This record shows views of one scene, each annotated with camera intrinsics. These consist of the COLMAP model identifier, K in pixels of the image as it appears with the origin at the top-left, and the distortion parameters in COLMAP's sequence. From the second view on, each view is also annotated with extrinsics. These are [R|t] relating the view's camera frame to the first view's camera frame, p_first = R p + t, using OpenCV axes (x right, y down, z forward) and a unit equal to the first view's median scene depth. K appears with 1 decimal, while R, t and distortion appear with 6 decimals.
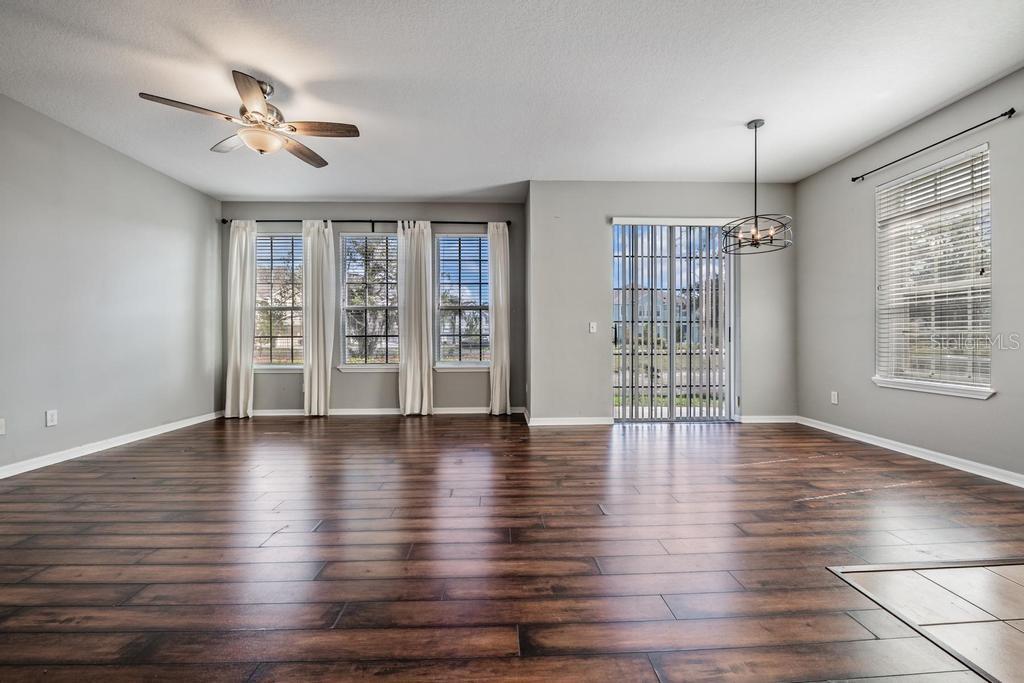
lens RADIAL K [[400.1, 0, 517.8], [0, 400.1, 338.6], [0, 0, 1]] dist [-0.011809, -0.000608]
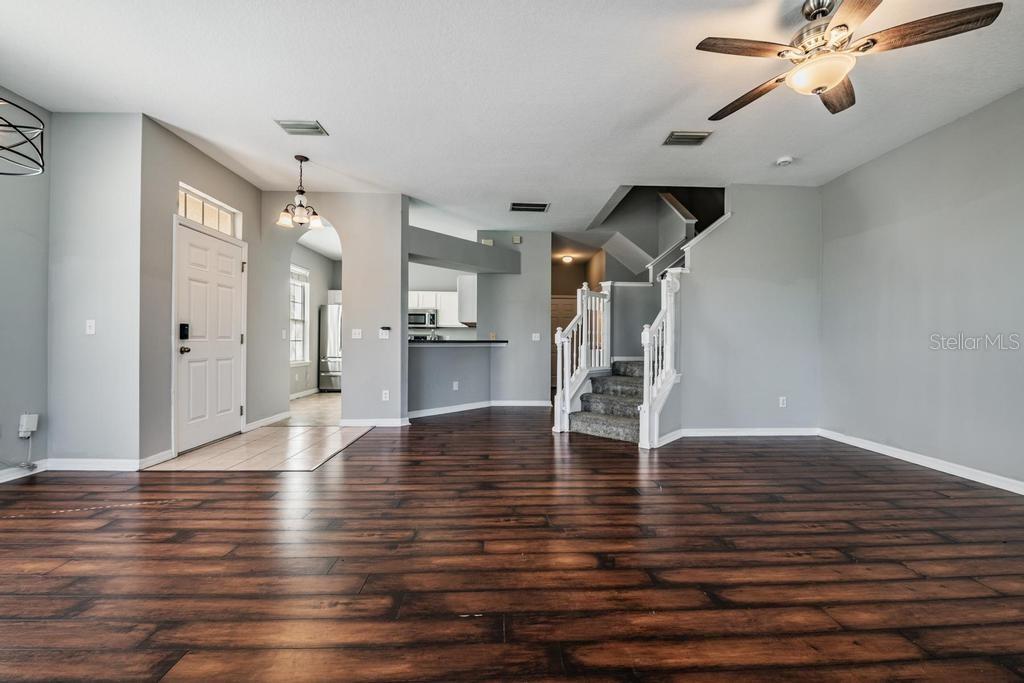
lens RADIAL K [[408.0, 0, 514.2], [0, 408.0, 339.8], [0, 0, 1]] dist [-0.003317, -0.004545]
pose [[-0.999862, -0.003895, 0.016161, -0.051203], [-0.003879, 0.999992, 0.000976, -0.005920], [-0.016164, 0.000913, -0.999869, 0.951267]]
